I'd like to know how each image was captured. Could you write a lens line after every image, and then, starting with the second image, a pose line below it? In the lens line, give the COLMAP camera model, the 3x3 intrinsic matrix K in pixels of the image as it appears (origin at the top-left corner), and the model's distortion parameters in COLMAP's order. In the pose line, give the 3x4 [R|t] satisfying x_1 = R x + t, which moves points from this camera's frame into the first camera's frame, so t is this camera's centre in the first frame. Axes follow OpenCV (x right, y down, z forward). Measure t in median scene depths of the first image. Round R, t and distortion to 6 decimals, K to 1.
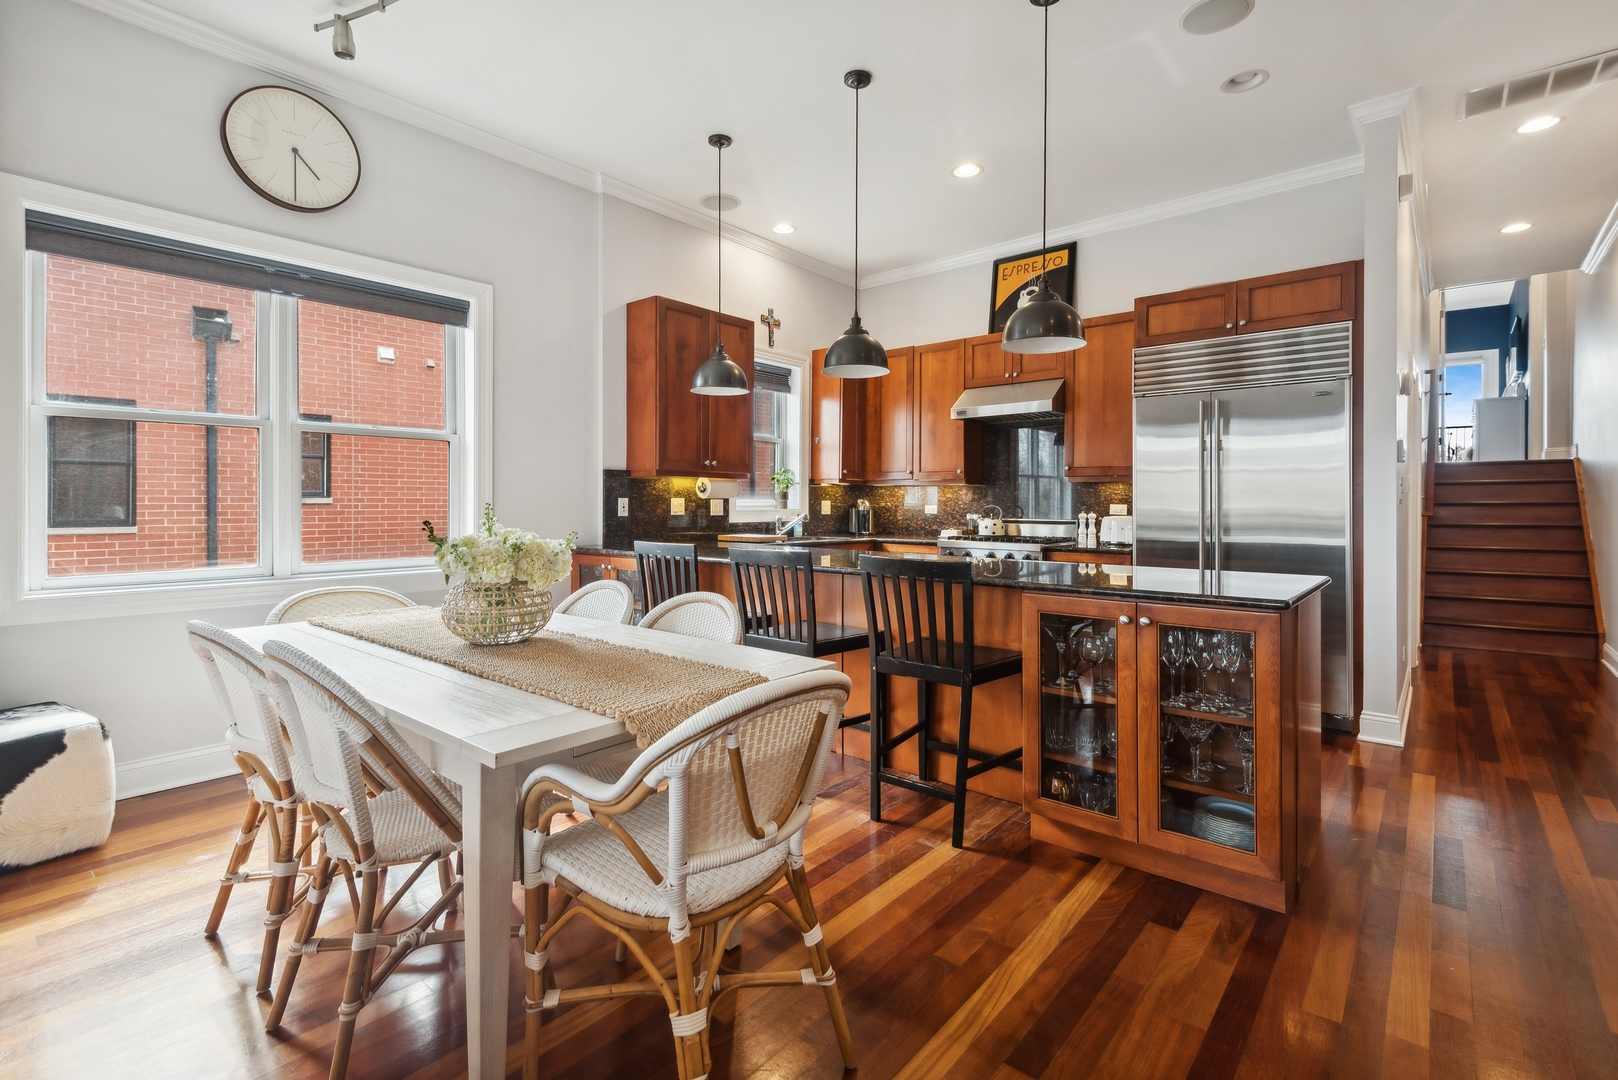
lens RADIAL K [[737.8, 0, 810.8], [0, 737.8, 504.4], [0, 0, 1]] dist [0.001096, -0.000346]
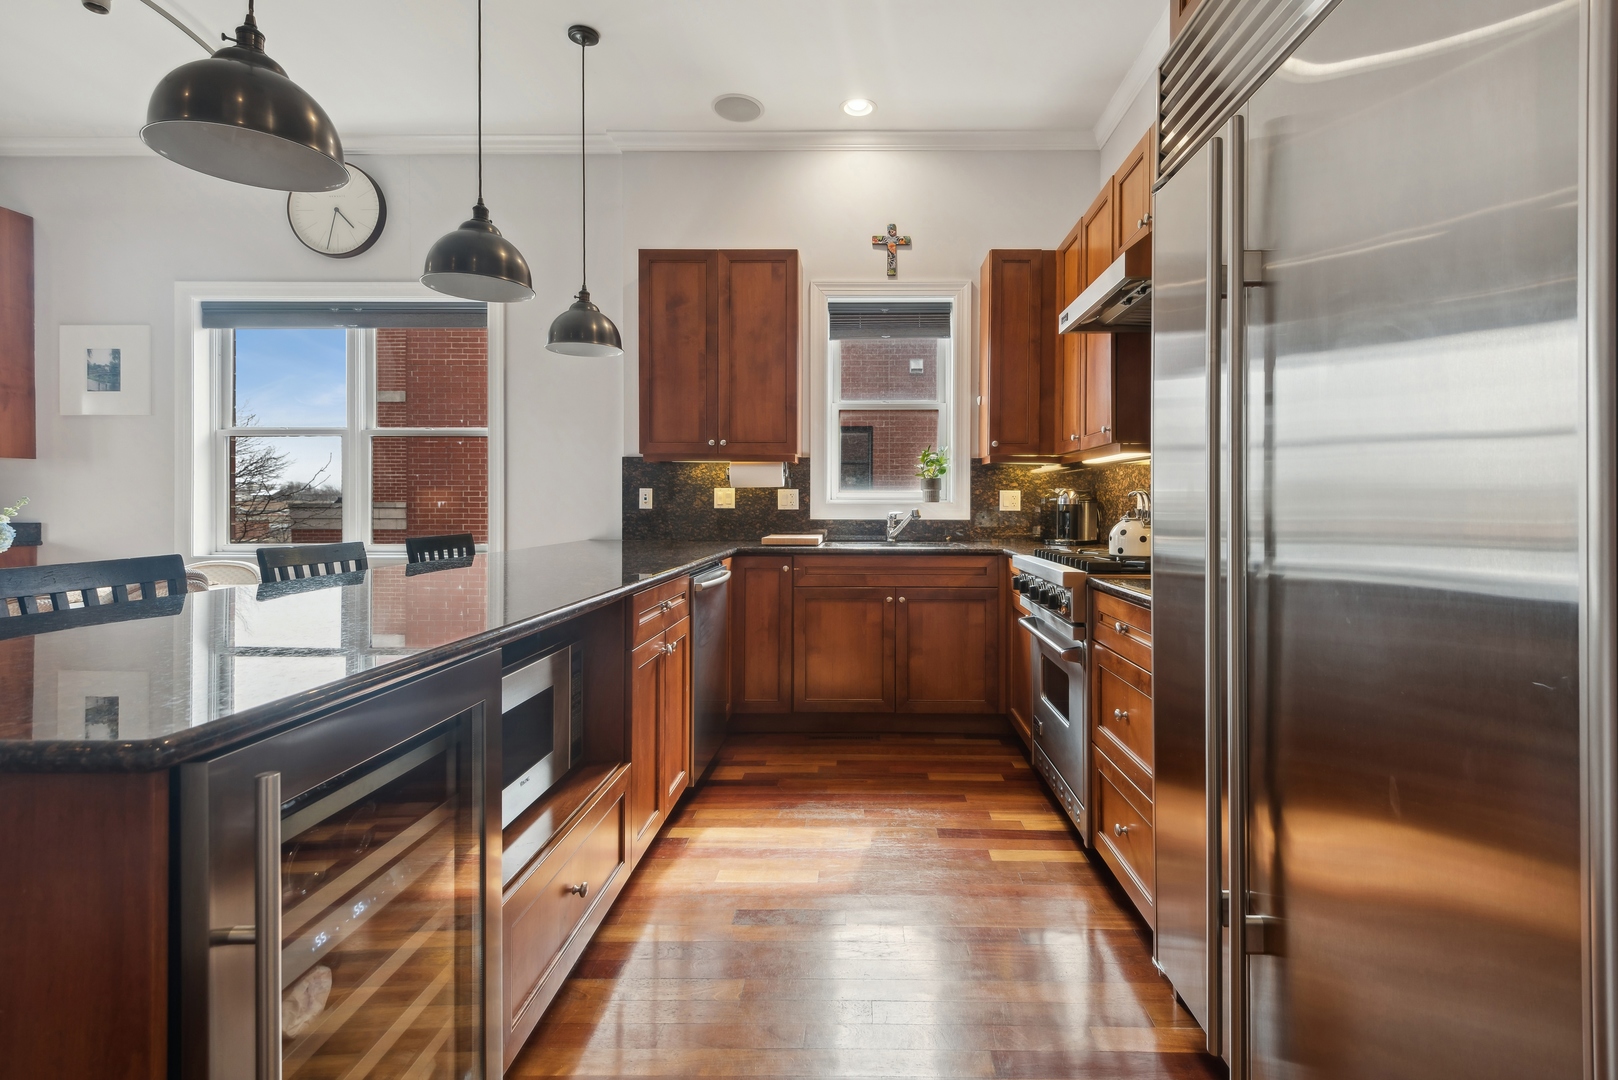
lens RADIAL K [[754.4, 0, 854.0], [0, 754.4, 508.1], [0, 0, 1]] dist [0.020235, -0.011258]
pose [[0.640542, 0.001434, -0.767922, 0.561010], [-0.001055, 0.999999, 0.000987, 0.013024], [0.767922, 0.000178, 0.640543, 0.569836]]
